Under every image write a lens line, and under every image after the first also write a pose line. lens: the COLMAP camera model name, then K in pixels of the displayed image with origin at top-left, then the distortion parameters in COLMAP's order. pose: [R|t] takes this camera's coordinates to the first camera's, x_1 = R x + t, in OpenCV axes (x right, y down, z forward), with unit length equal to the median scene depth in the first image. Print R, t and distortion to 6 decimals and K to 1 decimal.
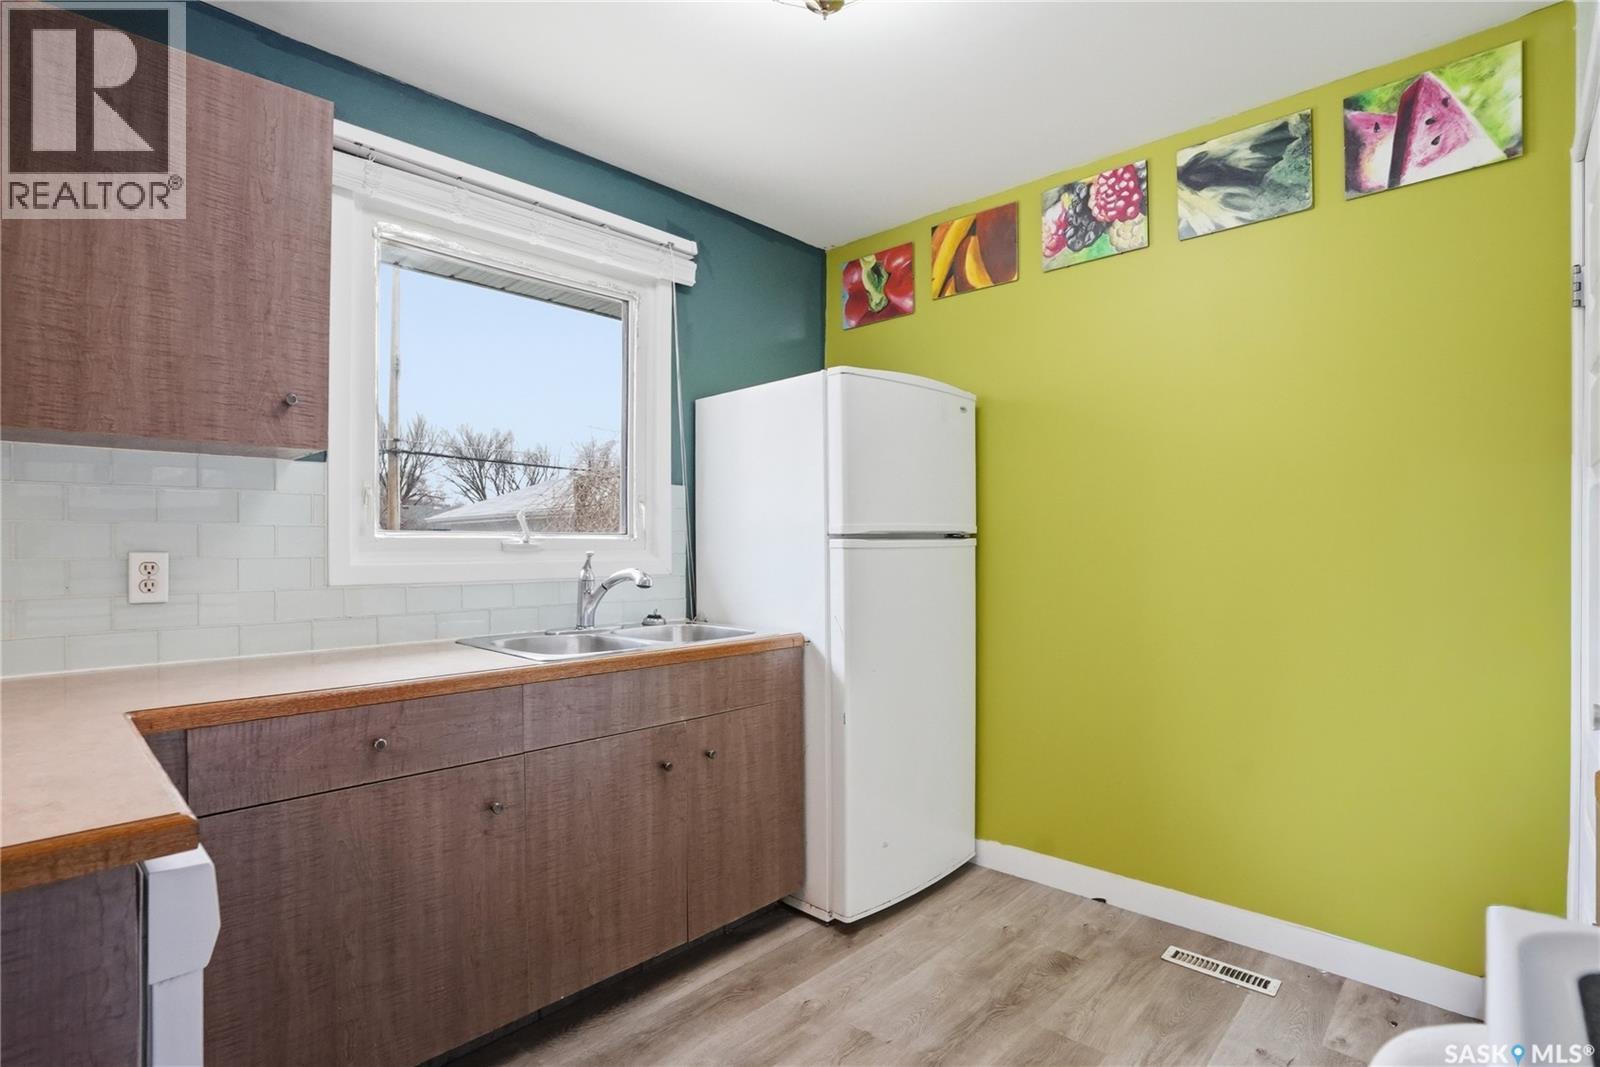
lens RADIAL K [[775.4, 0, 799.6], [0, 775.4, 547.3], [0, 0, 1]] dist [-0.068922, 0.026241]
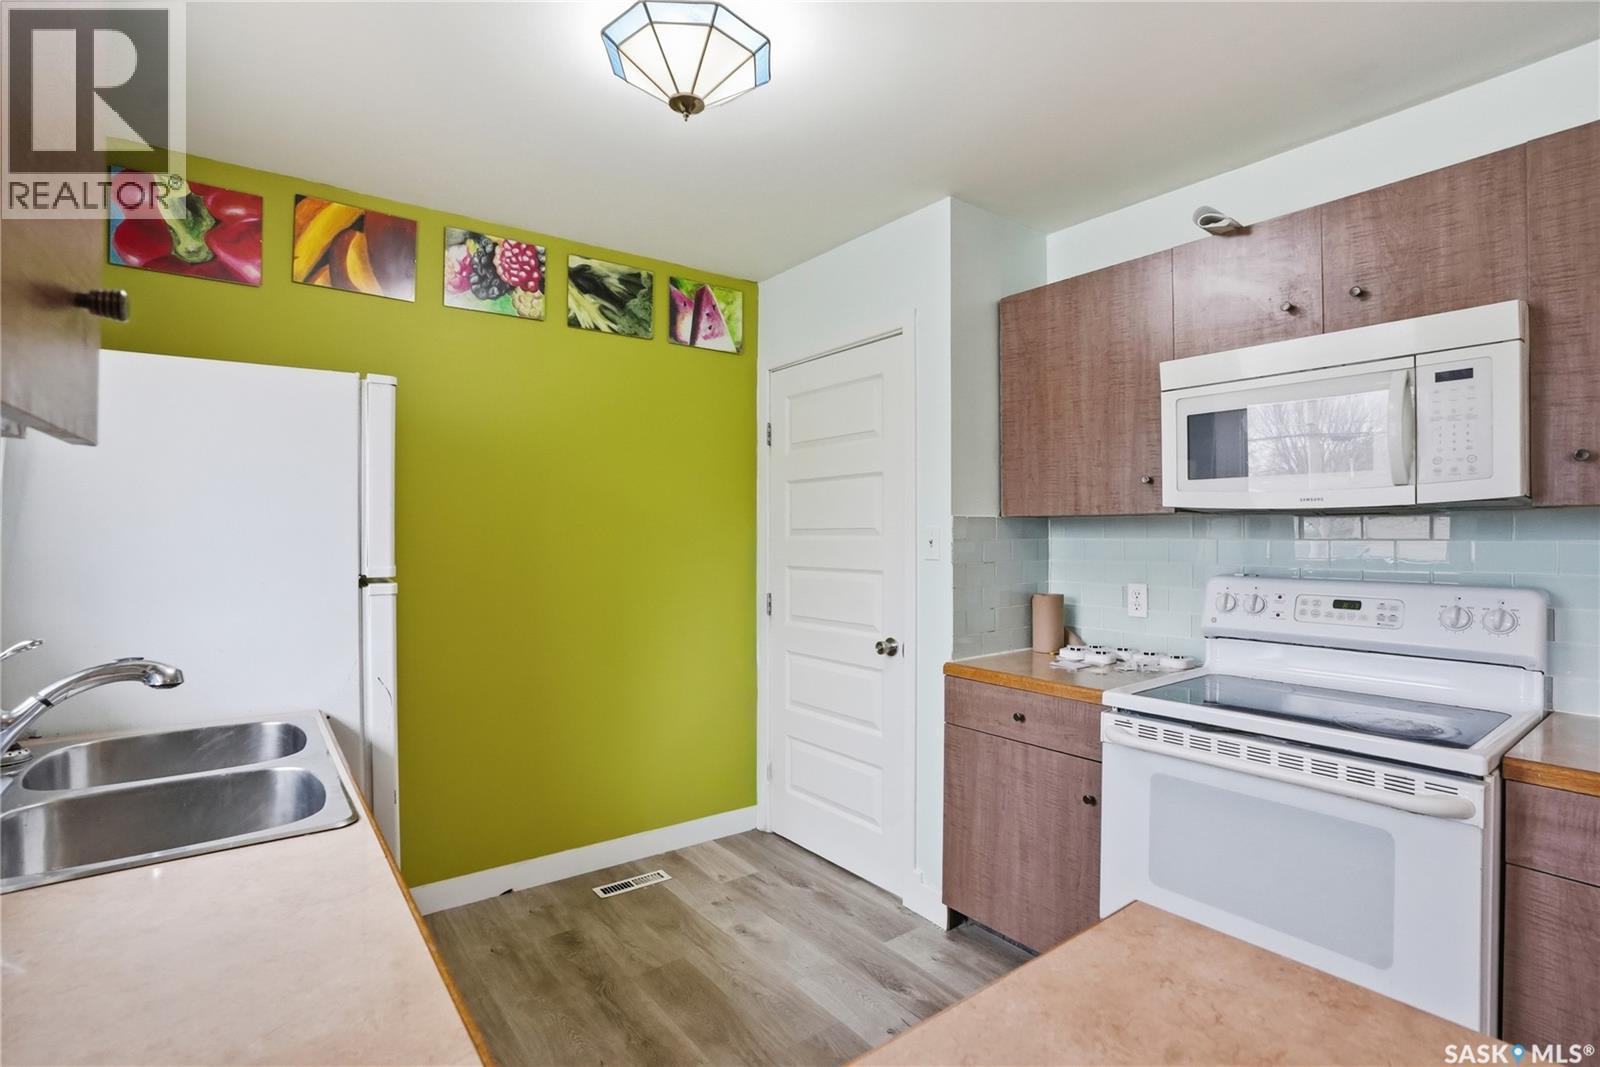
lens RADIAL K [[754.4, 0, 797.4], [0, 754.4, 531.7], [0, 0, 1]] dist [-0.070787, 0.027048]
pose [[0.167766, 0.005720, 0.985810, -0.635346], [0.003502, 0.999973, -0.006398, -0.058167], [-0.985821, 0.004526, 0.167741, 0.420748]]
